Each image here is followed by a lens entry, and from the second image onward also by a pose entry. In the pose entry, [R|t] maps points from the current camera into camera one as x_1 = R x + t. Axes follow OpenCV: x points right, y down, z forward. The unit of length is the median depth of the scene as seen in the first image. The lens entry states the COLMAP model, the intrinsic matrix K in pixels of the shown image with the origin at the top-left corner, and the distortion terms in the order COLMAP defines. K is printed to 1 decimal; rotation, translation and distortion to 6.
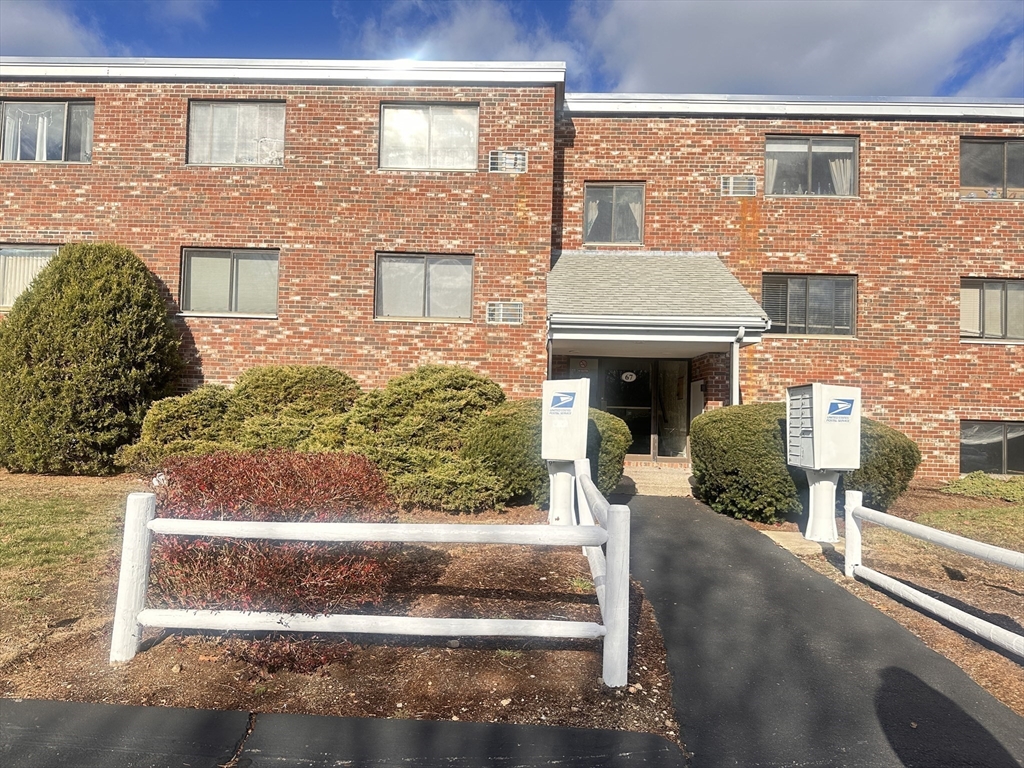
lens RADIAL K [[712.8, 0, 511.1], [0, 712.8, 390.9], [0, 0, 1]] dist [0.059594, -0.063799]
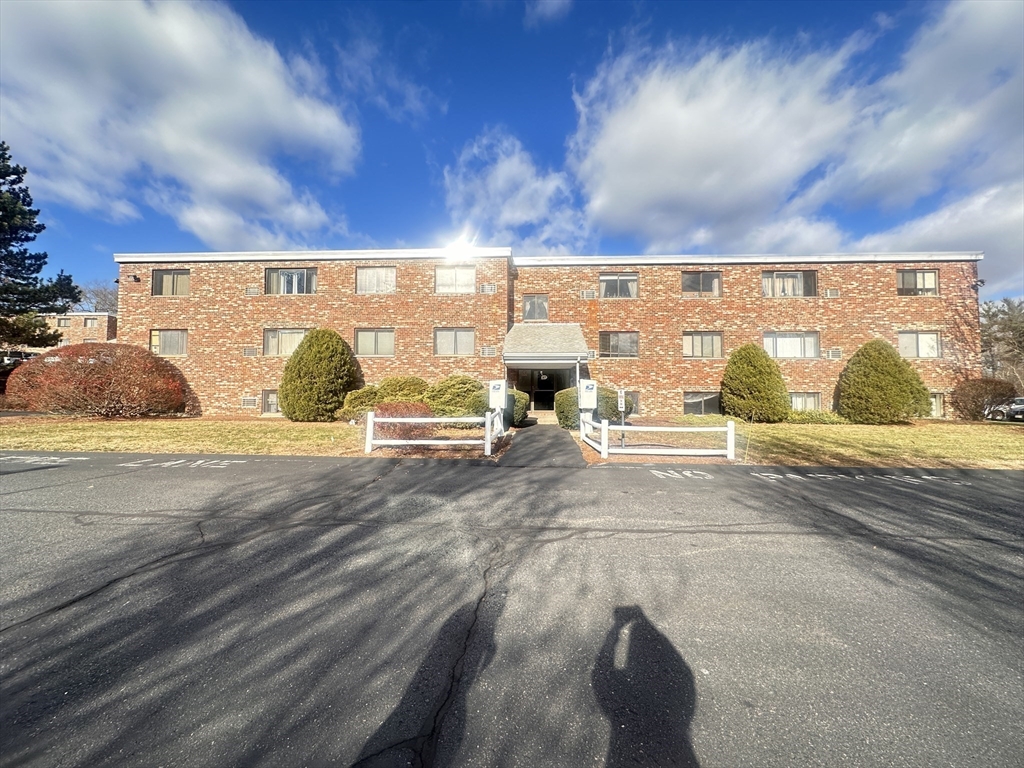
lens RADIAL K [[405.9, 0, 508.8], [0, 405.9, 380.9], [0, 0, 1]] dist [-0.001601, -0.000325]
pose [[0.999397, -0.025051, -0.024032, 0.088449], [0.024840, 0.999651, -0.009036, 0.001869], [0.024250, 0.008434, 0.999670, -0.349438]]
